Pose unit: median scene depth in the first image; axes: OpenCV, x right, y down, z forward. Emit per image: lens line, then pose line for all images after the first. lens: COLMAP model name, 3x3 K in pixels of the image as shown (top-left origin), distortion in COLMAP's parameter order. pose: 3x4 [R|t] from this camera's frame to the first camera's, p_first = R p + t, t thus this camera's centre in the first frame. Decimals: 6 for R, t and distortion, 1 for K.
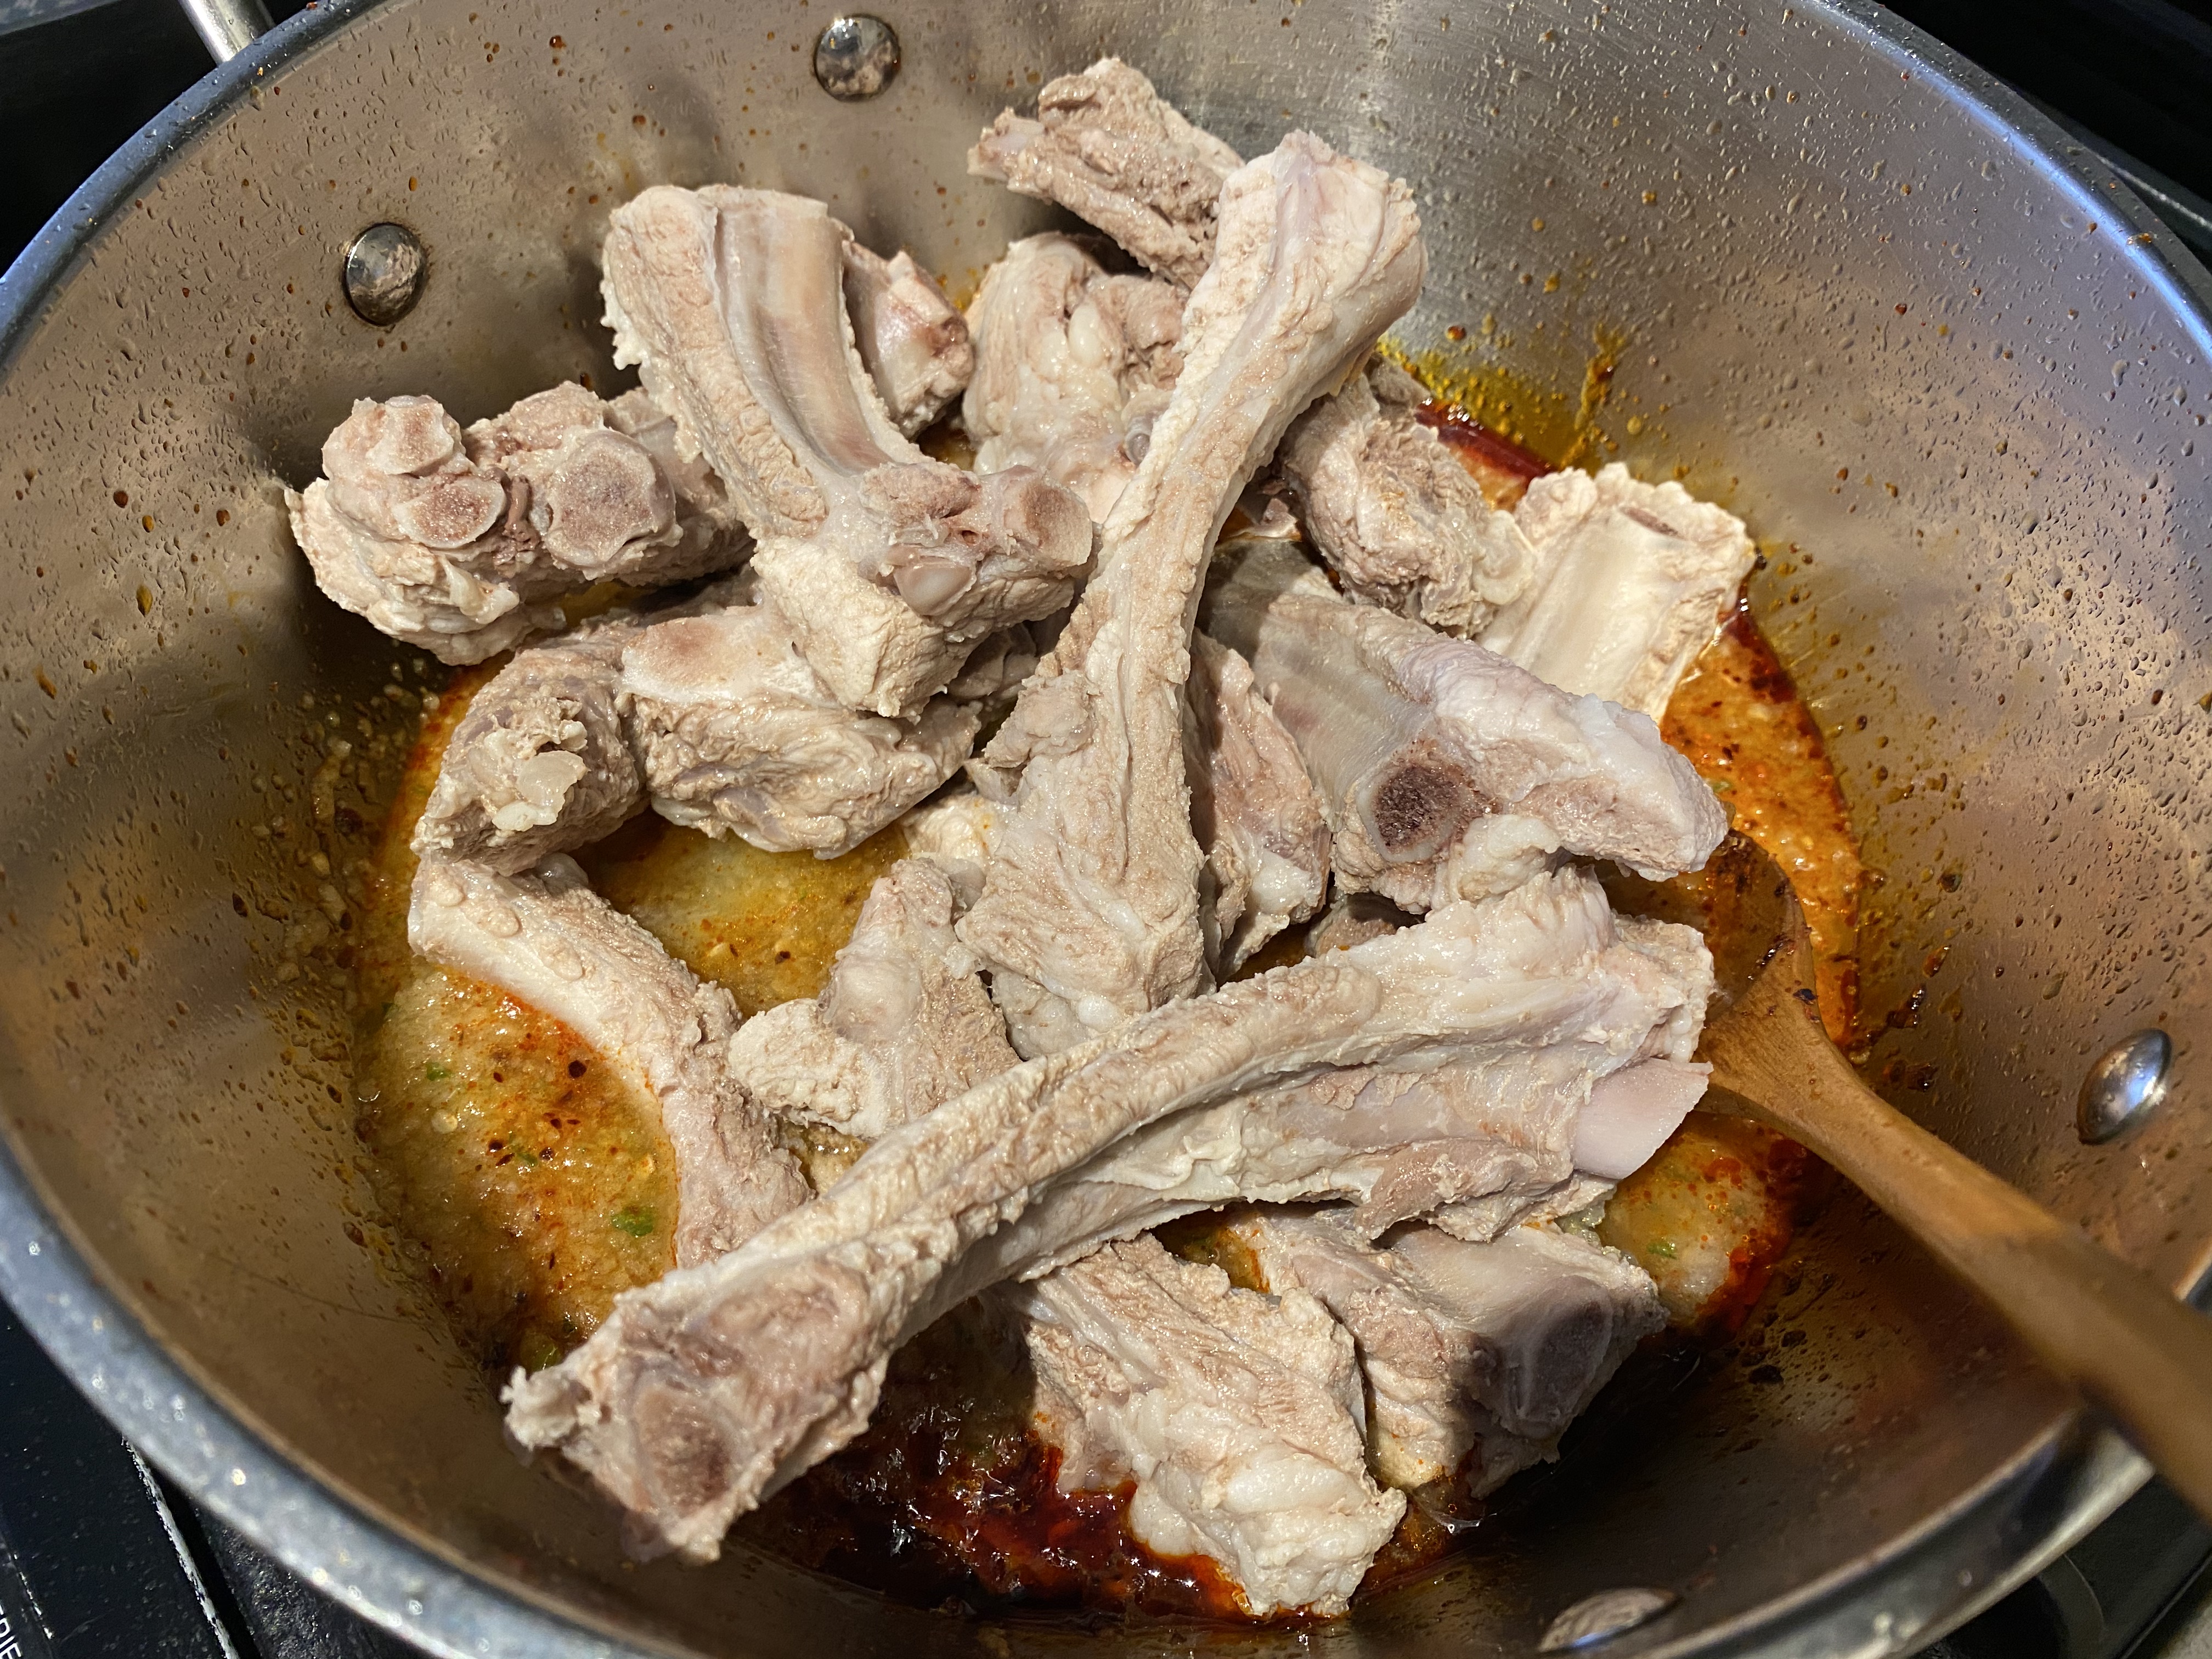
lens RADIAL K [[1692.8, 0, 1103.3], [0, 1692.8, 807.6], [0, 0, 1]] dist [0.002714, -0.009899]
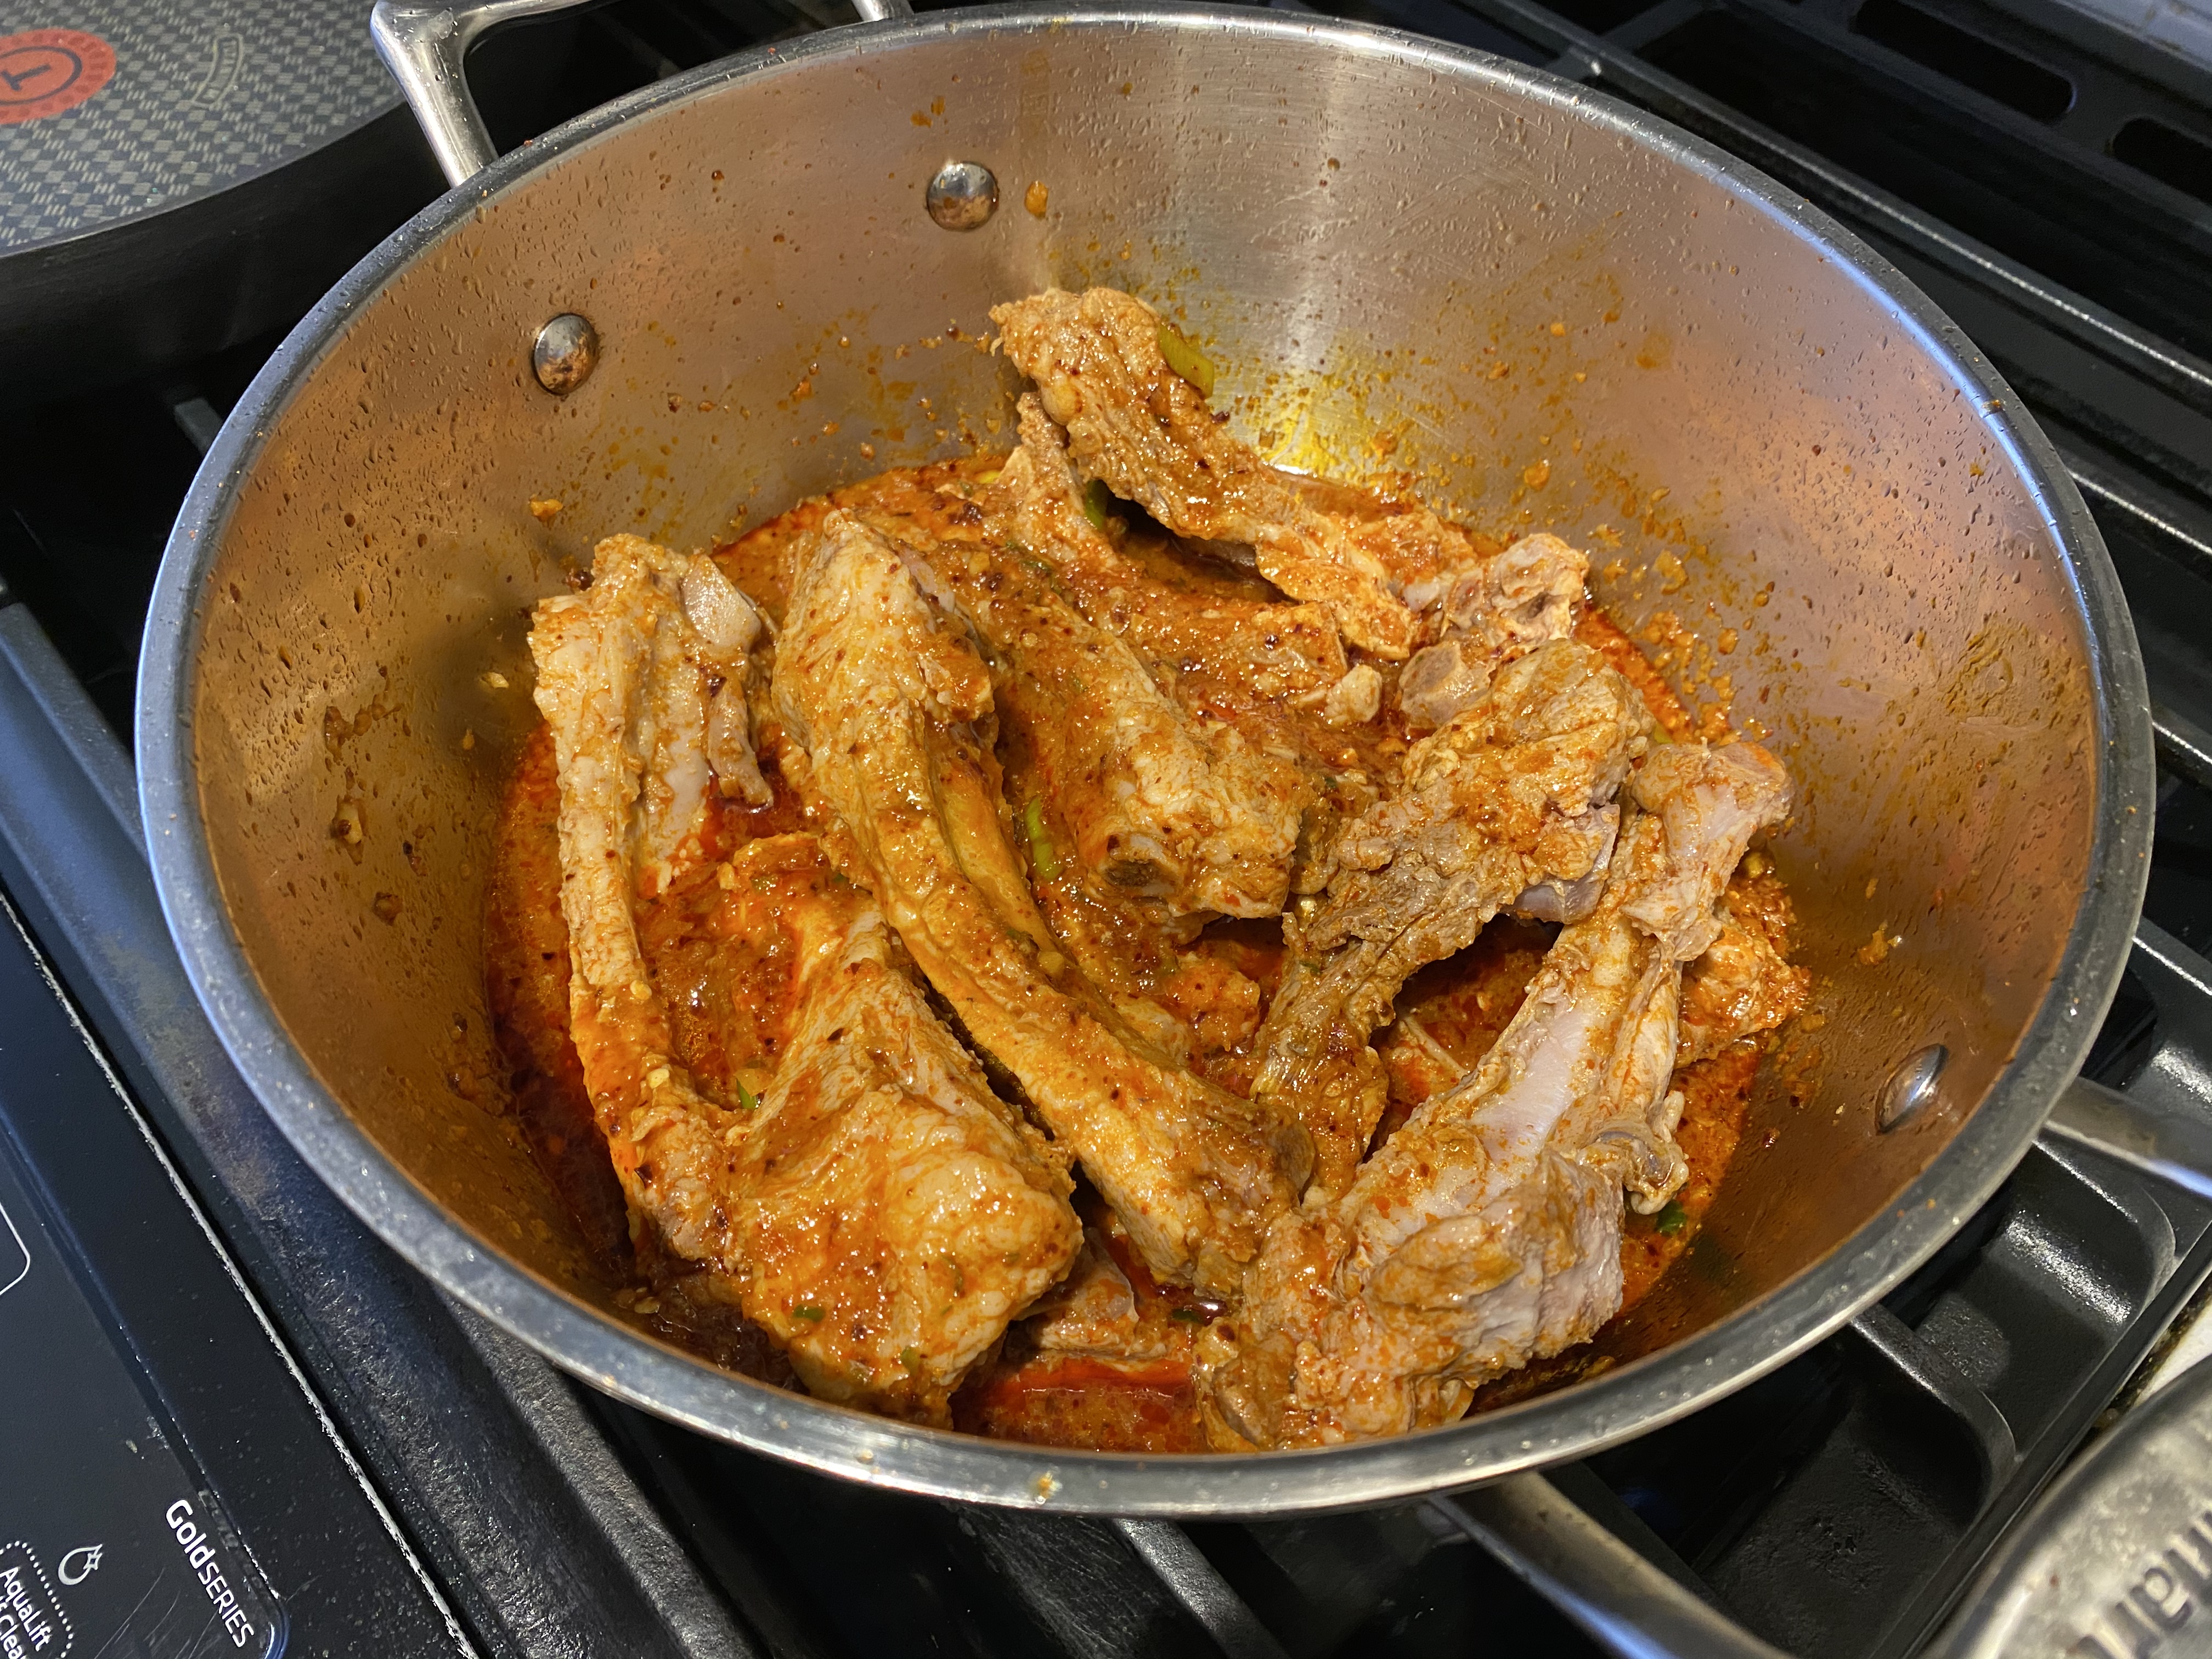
lens RADIAL K [[1692.8, 0, 1103.3], [0, 1692.8, 807.6], [0, 0, 1]] dist [0.002714, -0.009899]
pose [[0.996007, 0.067373, -0.058581, 0.064447], [-0.070304, 0.996297, -0.049501, 0.050101], [0.055029, 0.053422, 0.997055, -0.202356]]
